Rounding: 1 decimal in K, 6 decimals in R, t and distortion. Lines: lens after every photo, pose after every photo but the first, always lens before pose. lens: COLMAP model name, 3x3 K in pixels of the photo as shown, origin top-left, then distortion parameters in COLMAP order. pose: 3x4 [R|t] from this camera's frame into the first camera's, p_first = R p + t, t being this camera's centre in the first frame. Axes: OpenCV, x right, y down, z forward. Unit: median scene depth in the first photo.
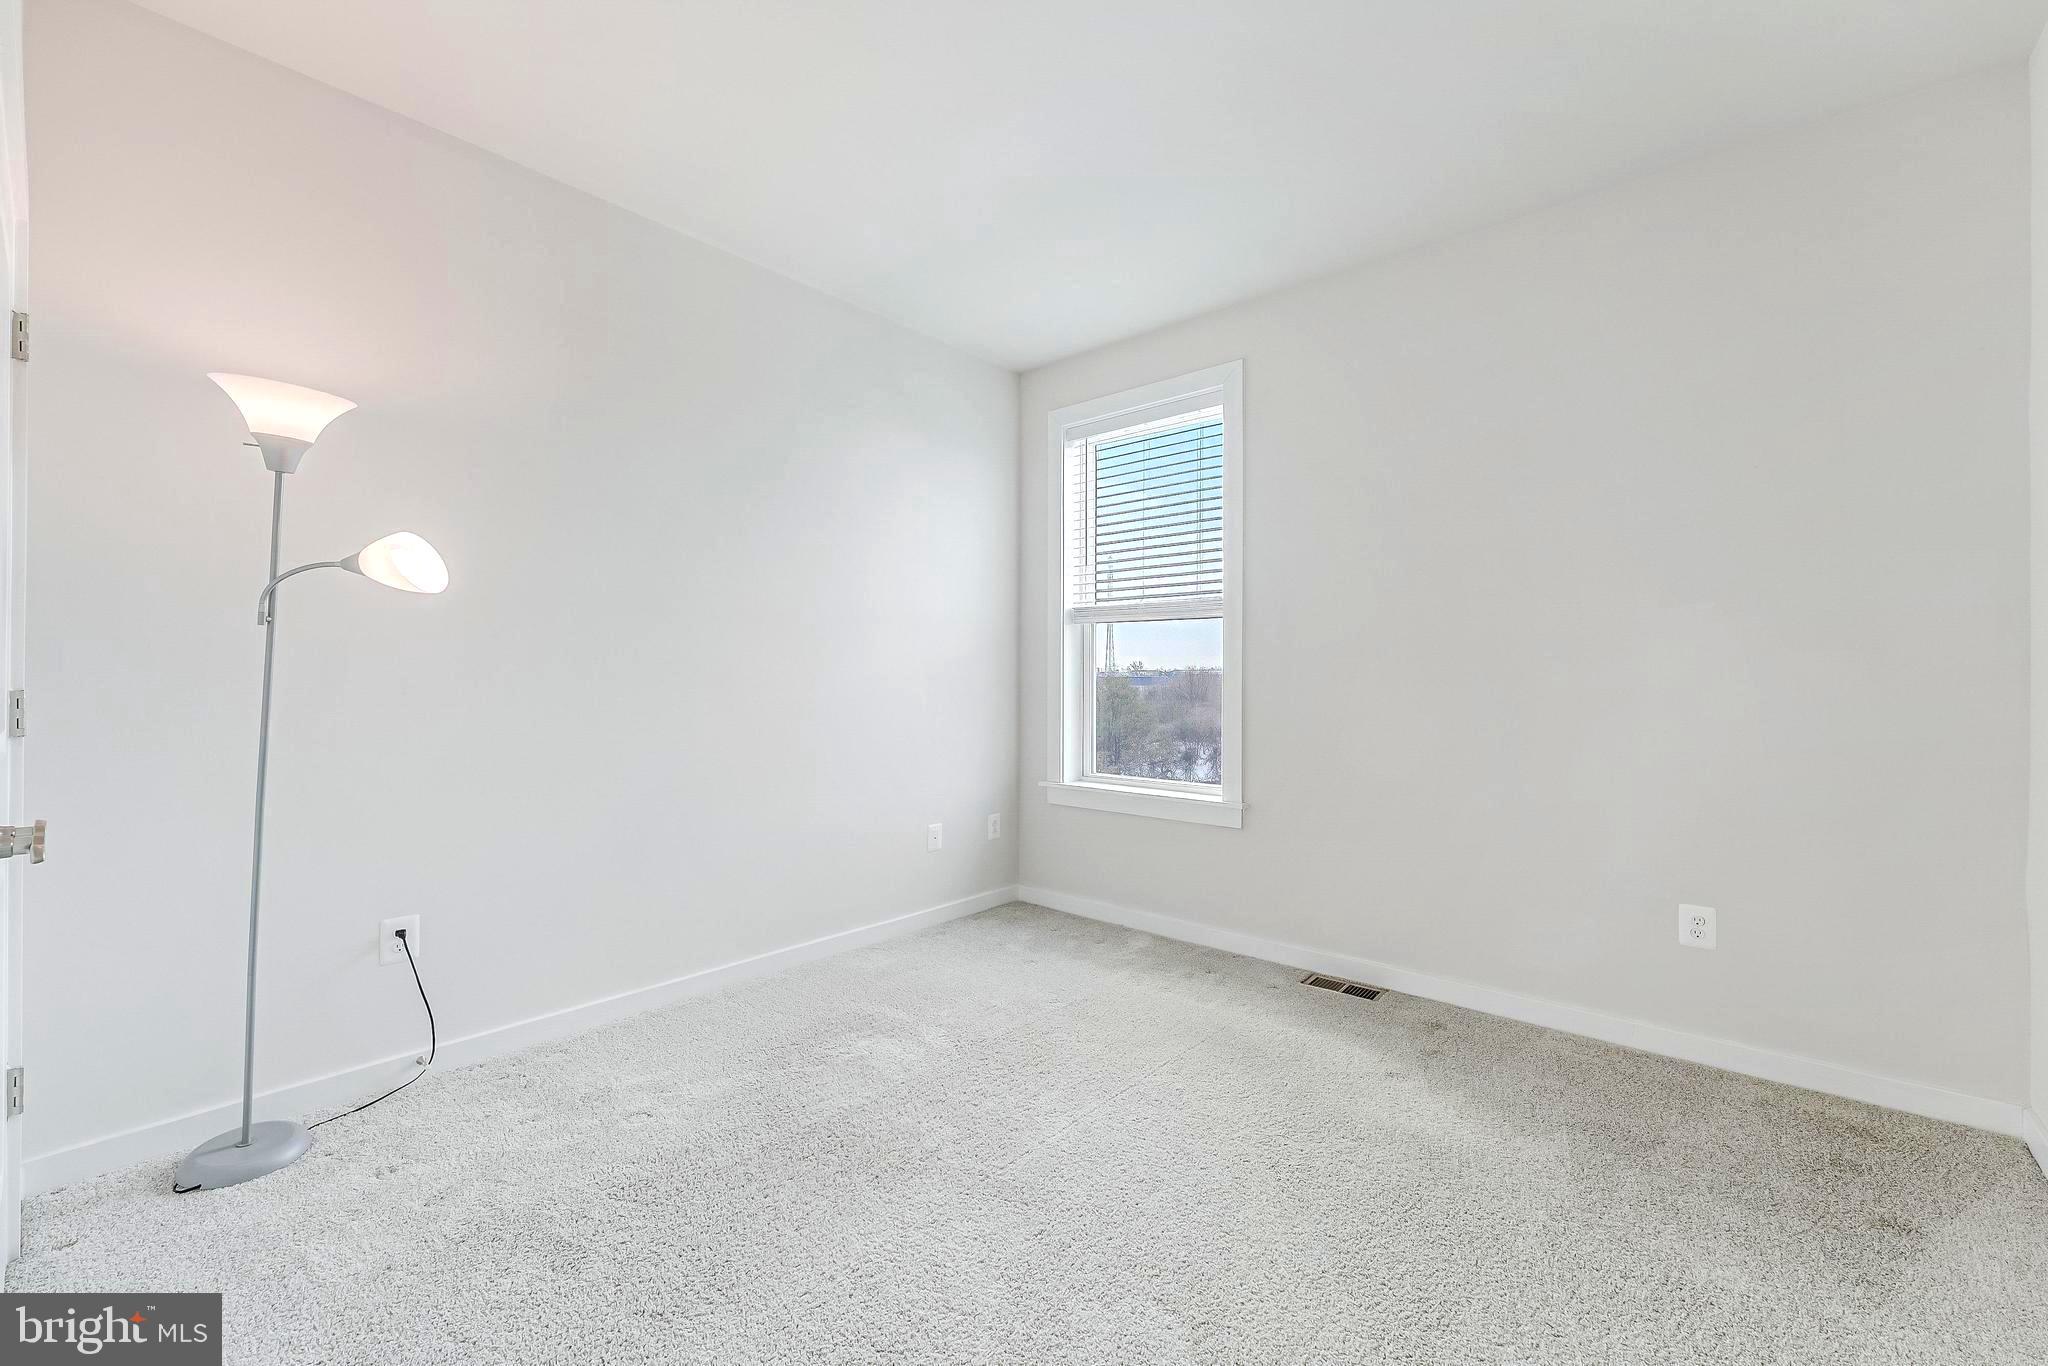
lens RADIAL K [[830.5, 0, 1029.4], [0, 830.5, 680.4], [0, 0, 1]] dist [0.000064, 0.000193]
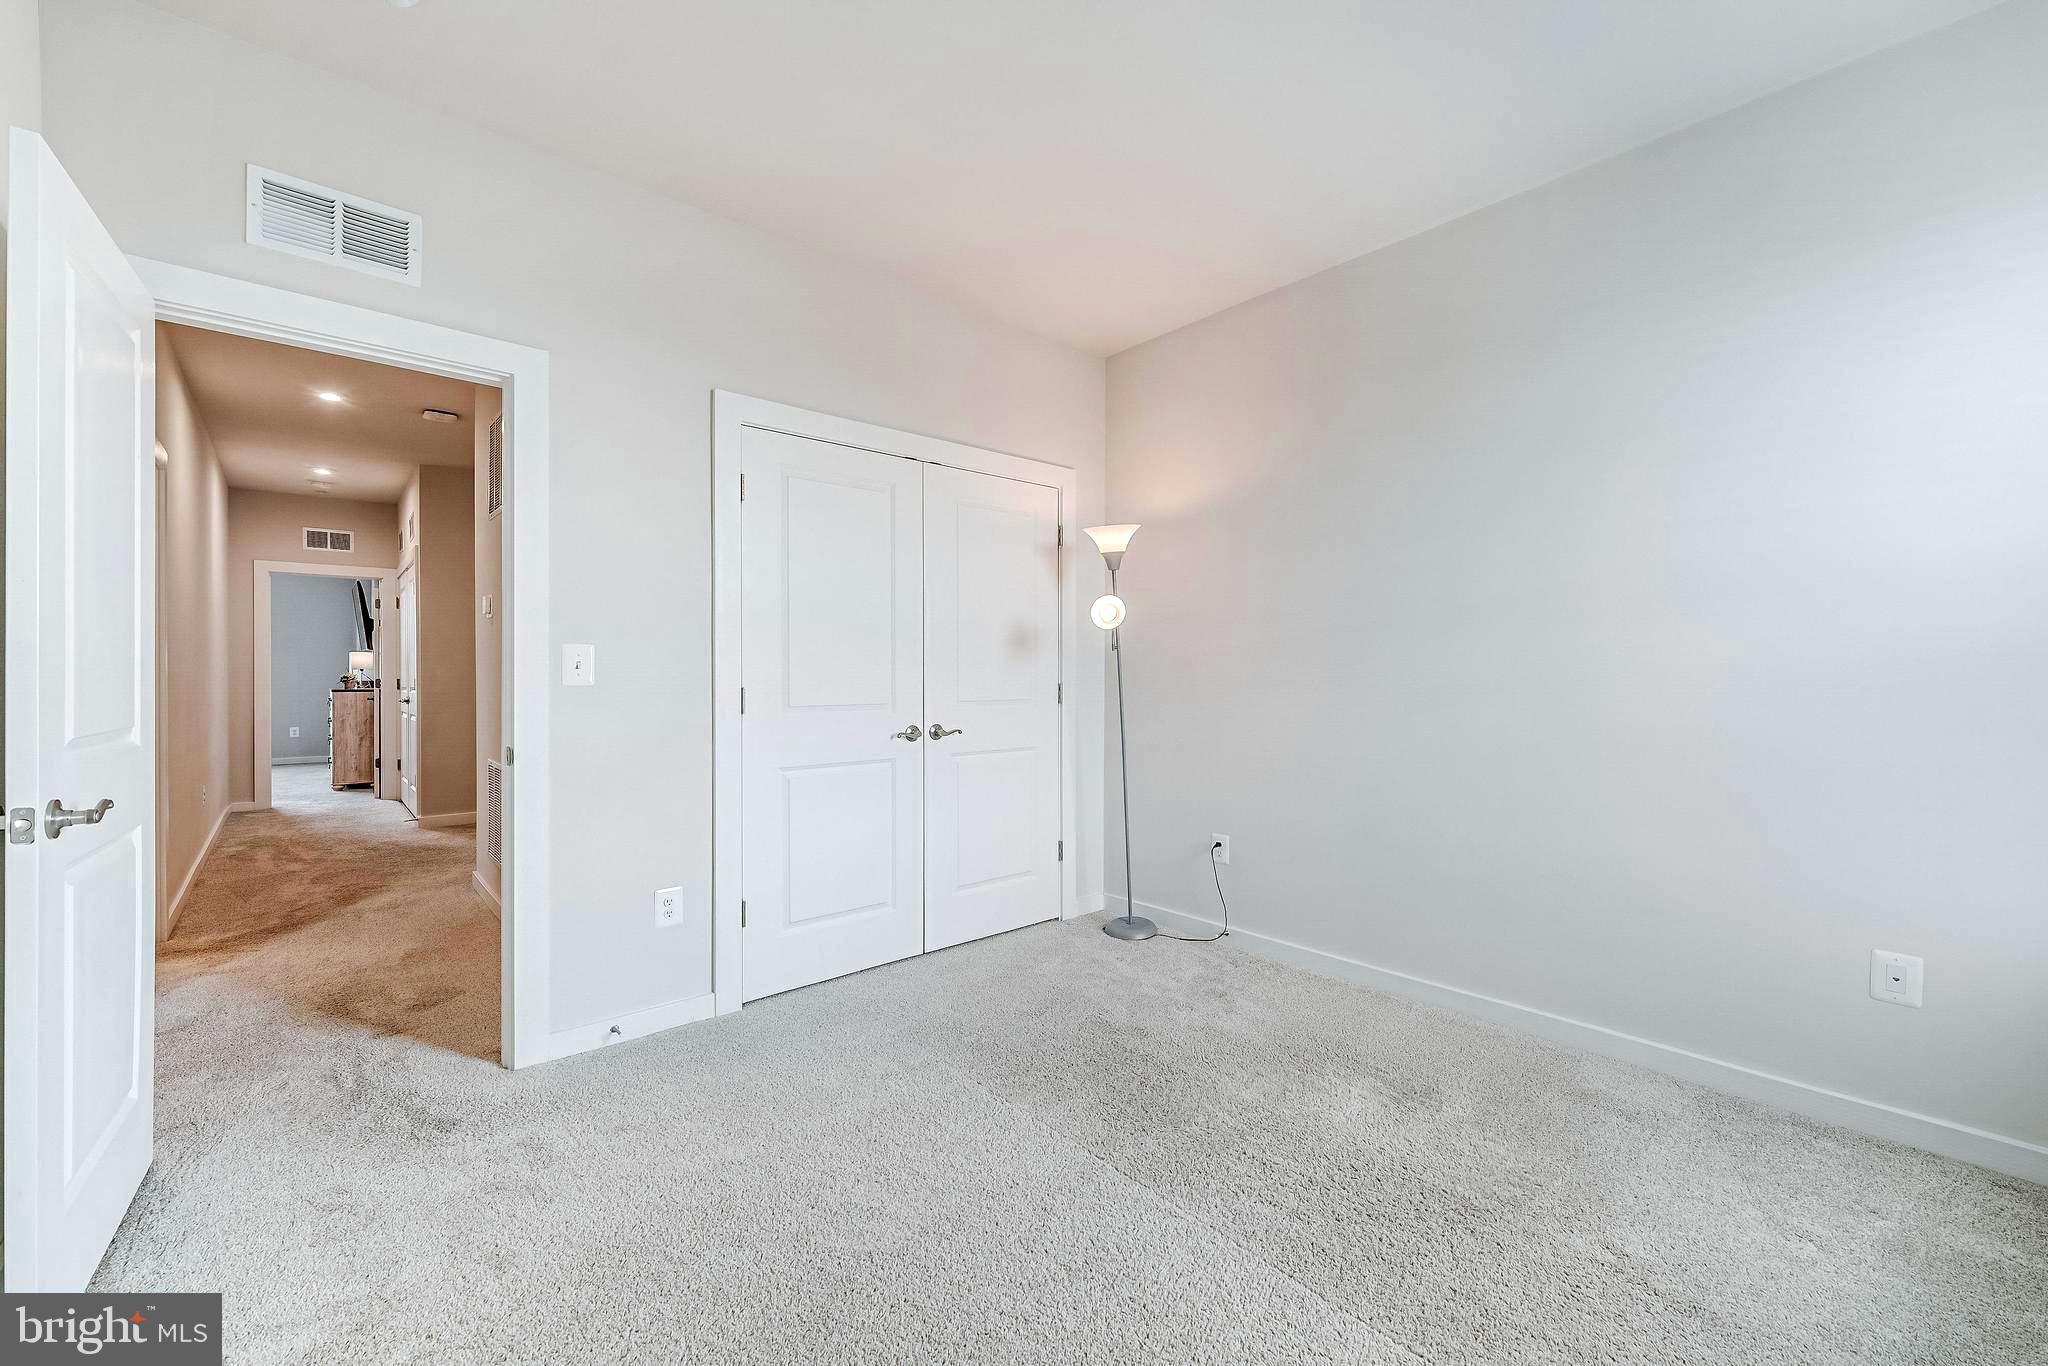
lens RADIAL K [[834.2, 0, 1027.4], [0, 834.2, 686.1], [0, 0, 1]] dist [-0.001231, -0.000360]
pose [[-0.135465, 0.013736, -0.990687, 0.821284], [-0.002808, 0.999895, 0.014248, -0.008694], [0.990778, 0.004711, -0.135412, 0.865499]]
